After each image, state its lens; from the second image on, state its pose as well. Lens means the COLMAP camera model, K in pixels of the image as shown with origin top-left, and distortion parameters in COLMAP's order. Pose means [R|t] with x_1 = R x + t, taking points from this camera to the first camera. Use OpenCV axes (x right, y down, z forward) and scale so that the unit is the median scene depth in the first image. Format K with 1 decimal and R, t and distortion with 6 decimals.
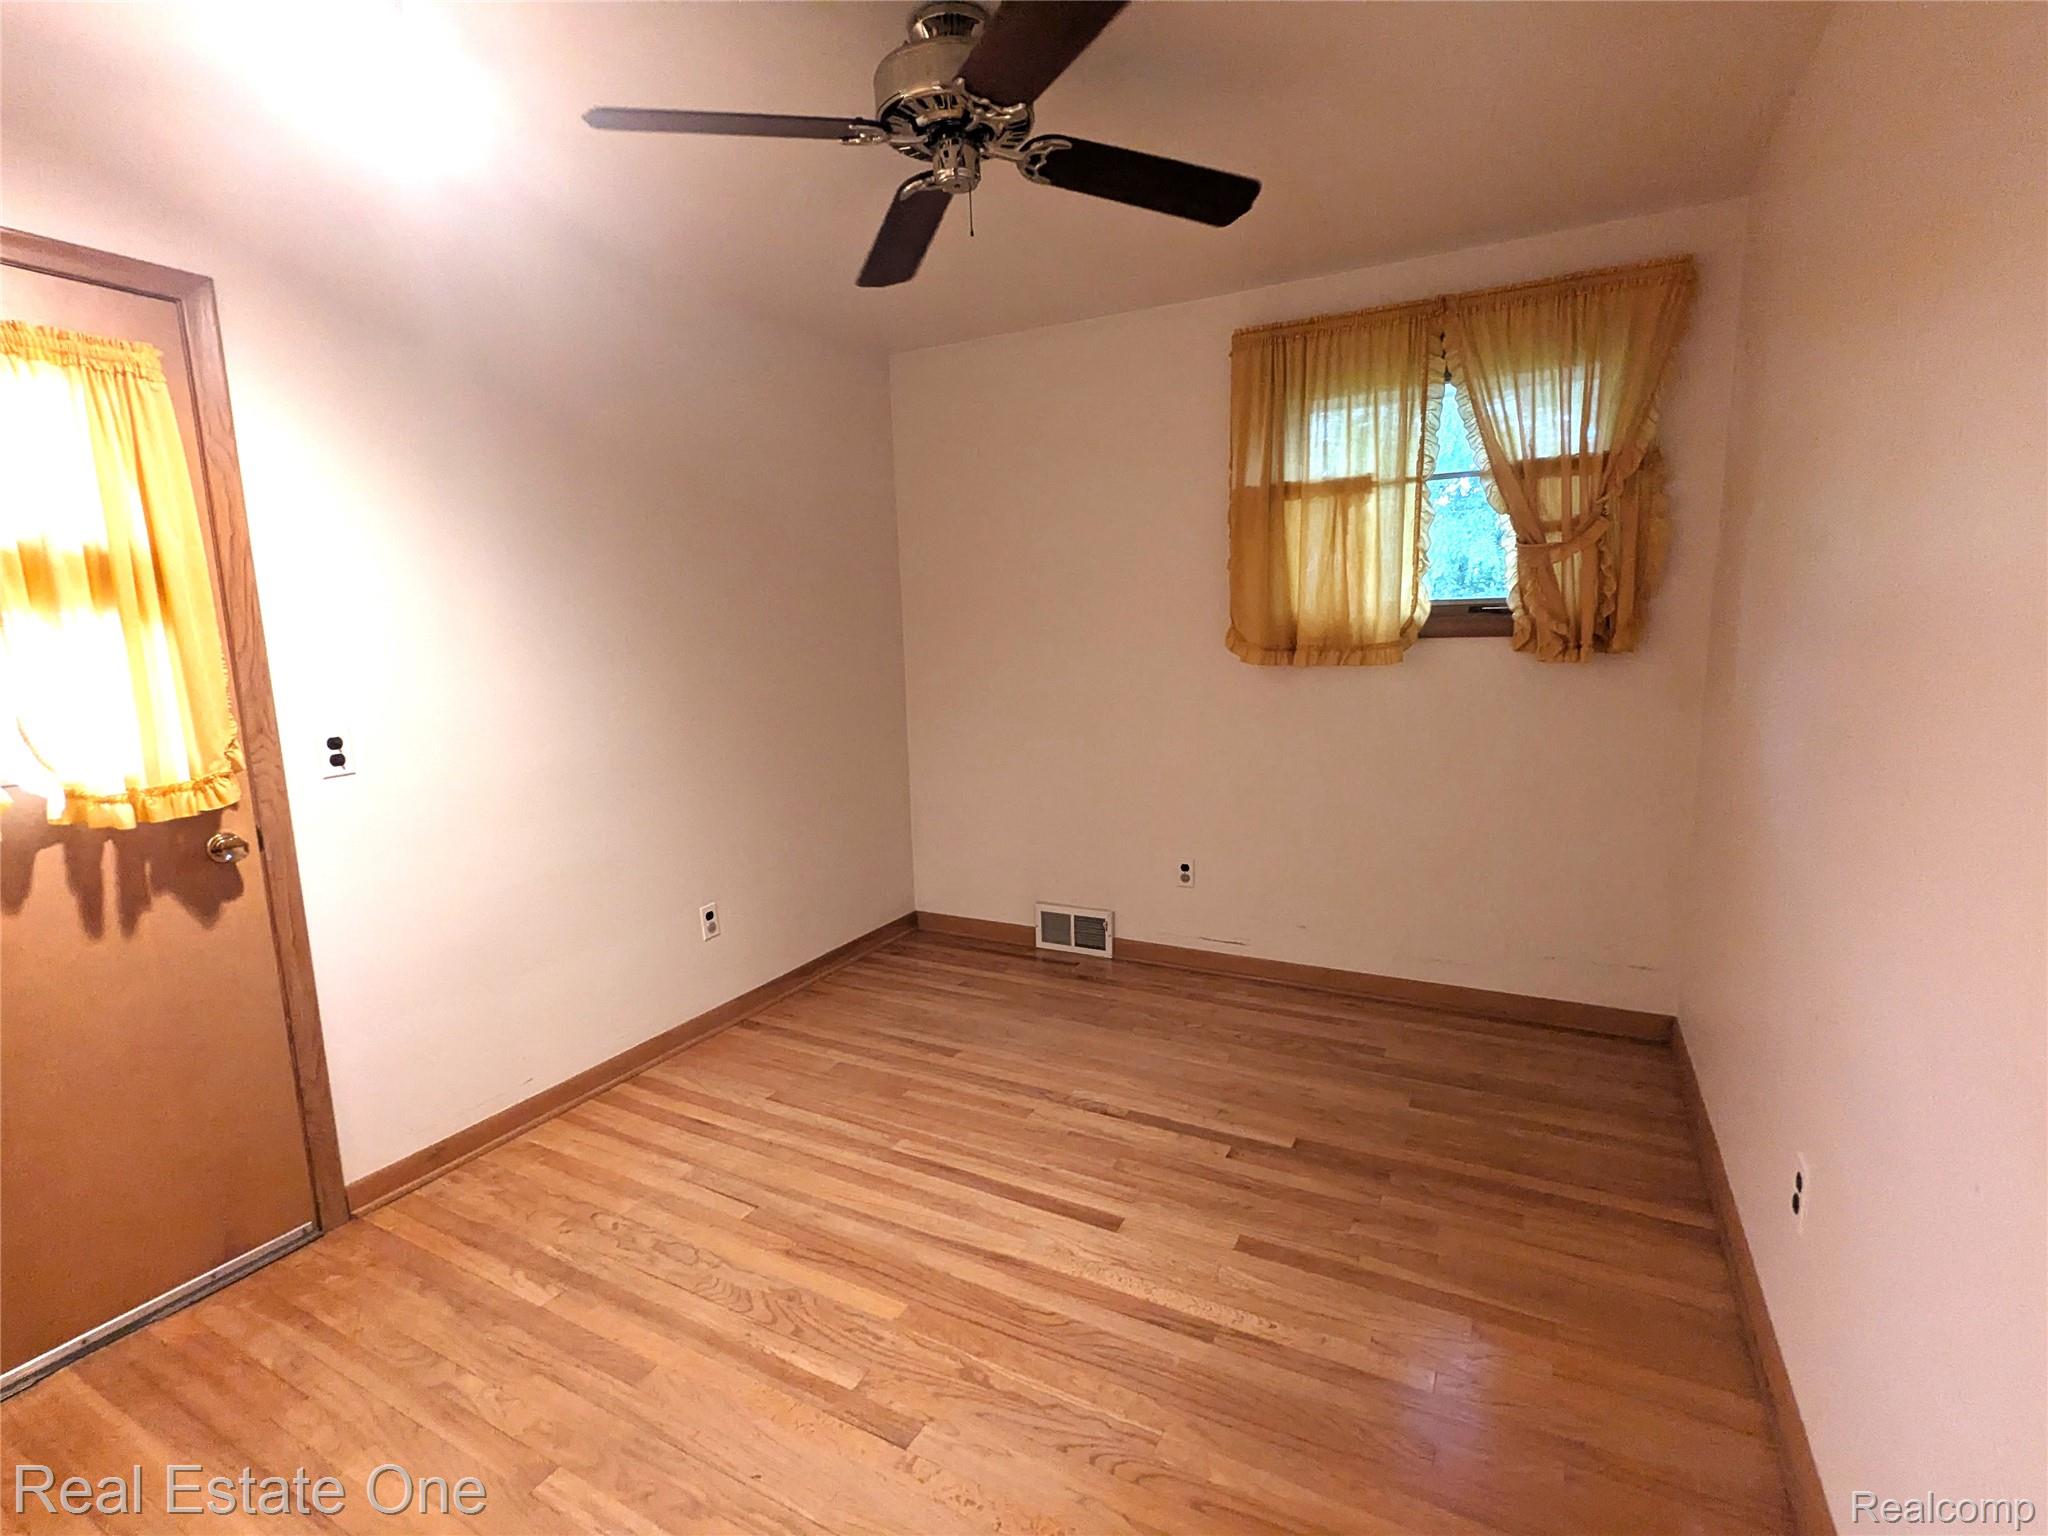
lens RADIAL K [[964.9, 0, 1023.8], [0, 964.9, 766.5], [0, 0, 1]] dist [-0.004176, 0.002396]
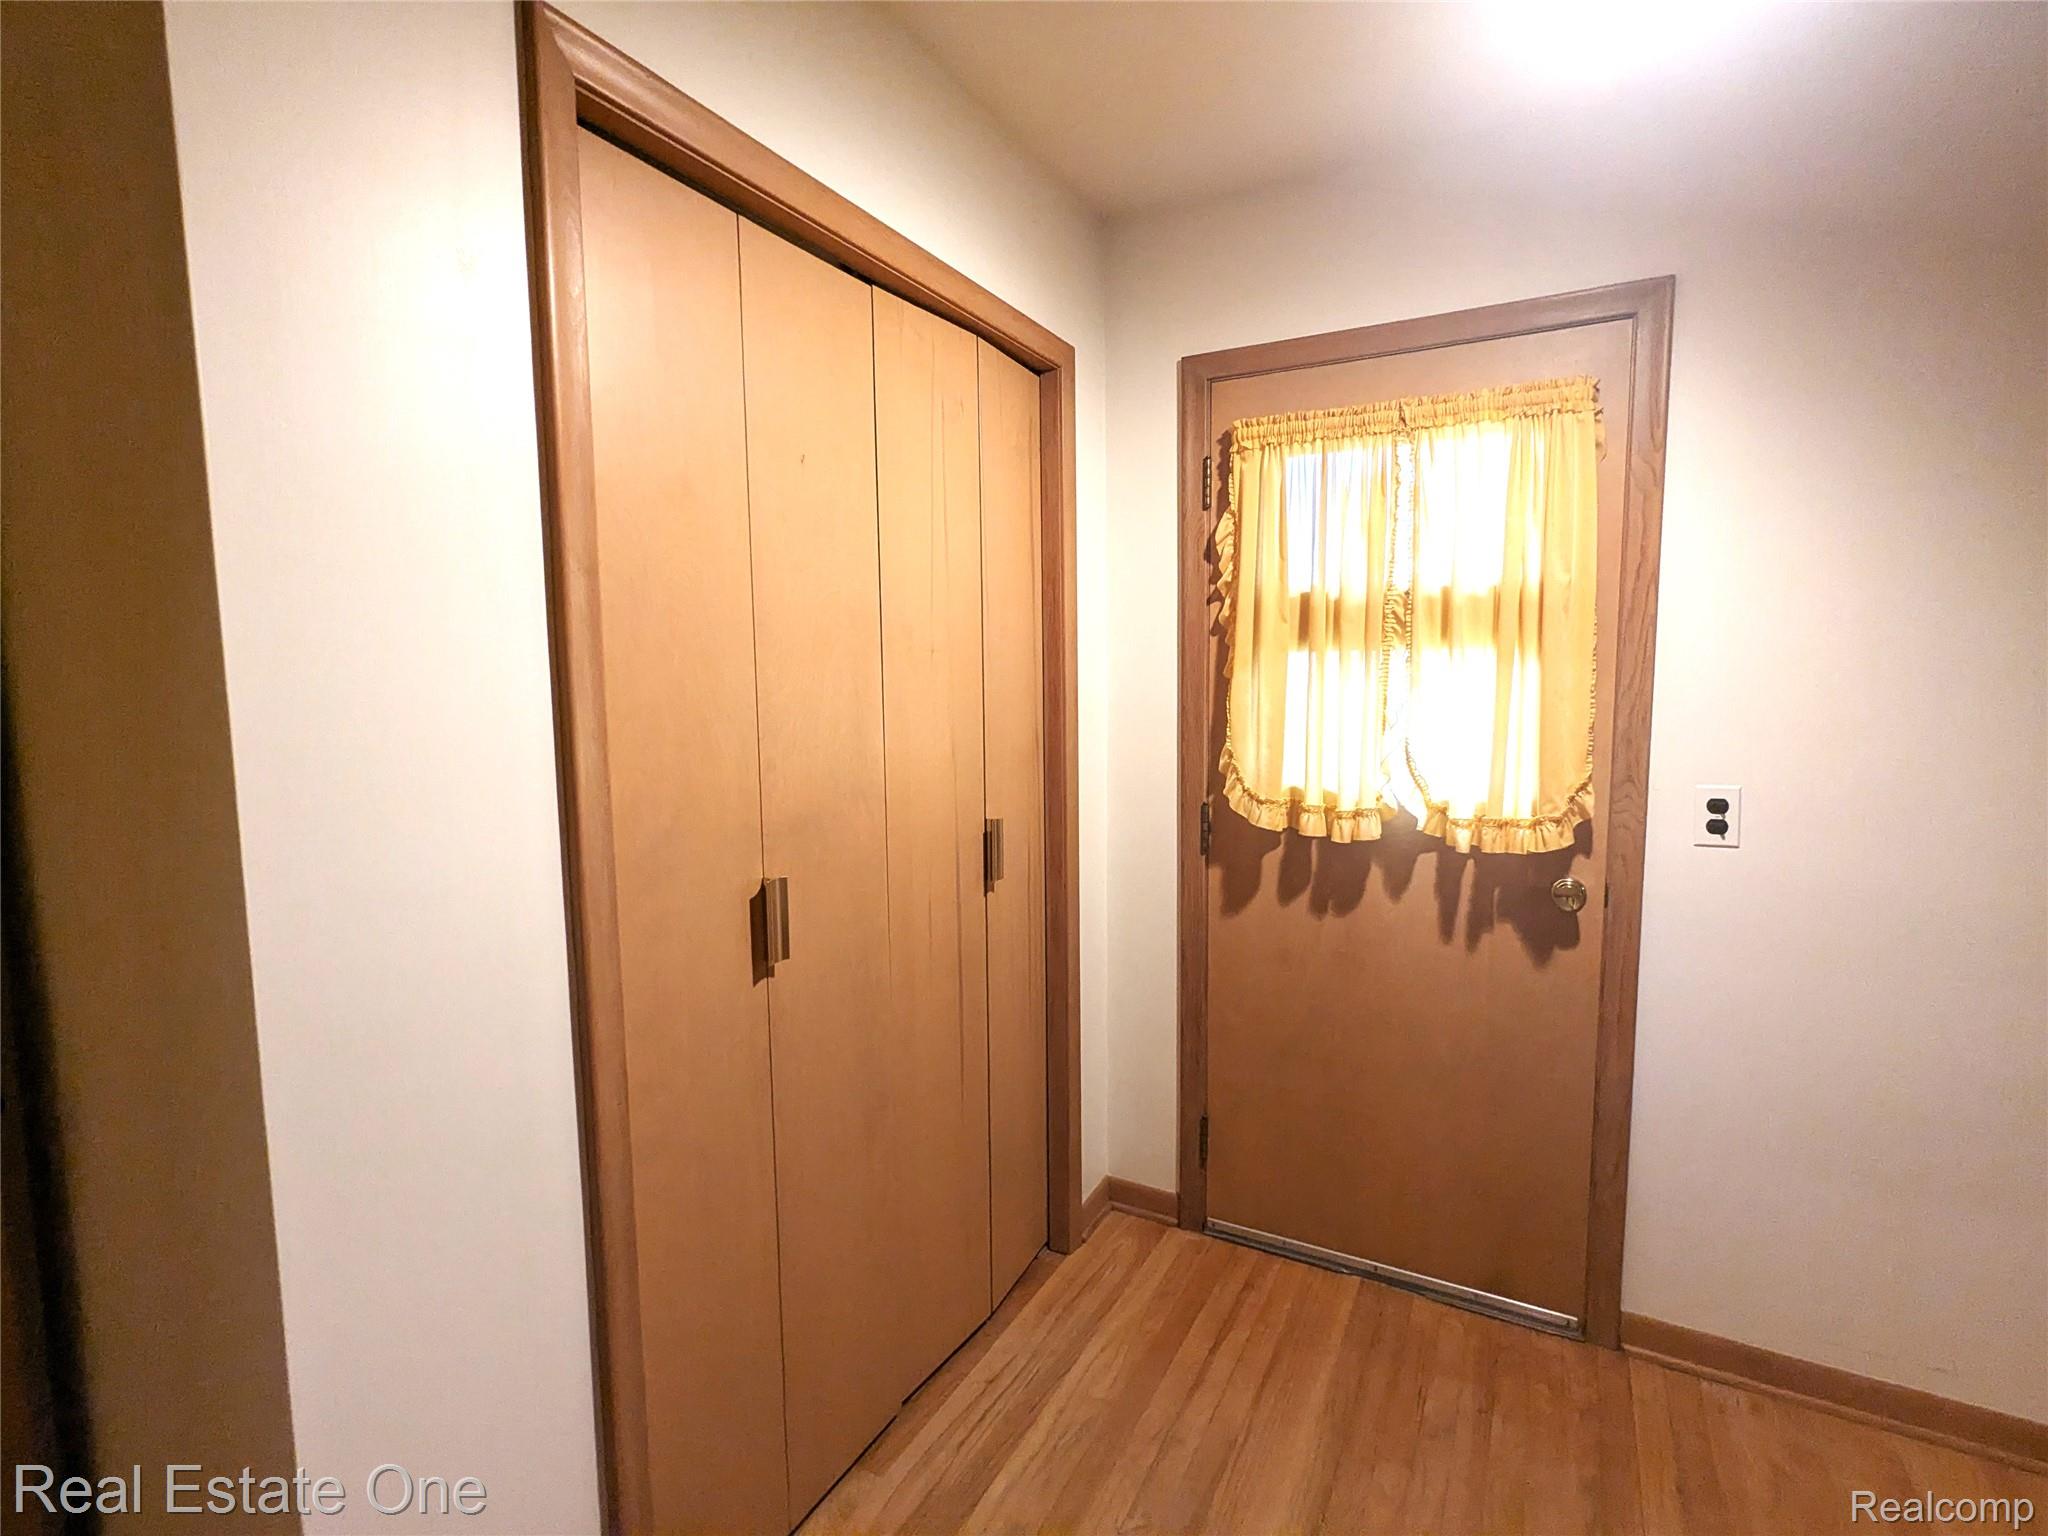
lens RADIAL K [[964.9, 0, 1023.8], [0, 964.9, 766.5], [0, 0, 1]] dist [-0.004176, 0.002396]
pose [[-0.013419, 0.129589, -0.991477, 0.104362], [-0.142934, 0.981135, 0.130172, -0.086291], [0.989641, 0.143462, 0.005356, 0.447524]]
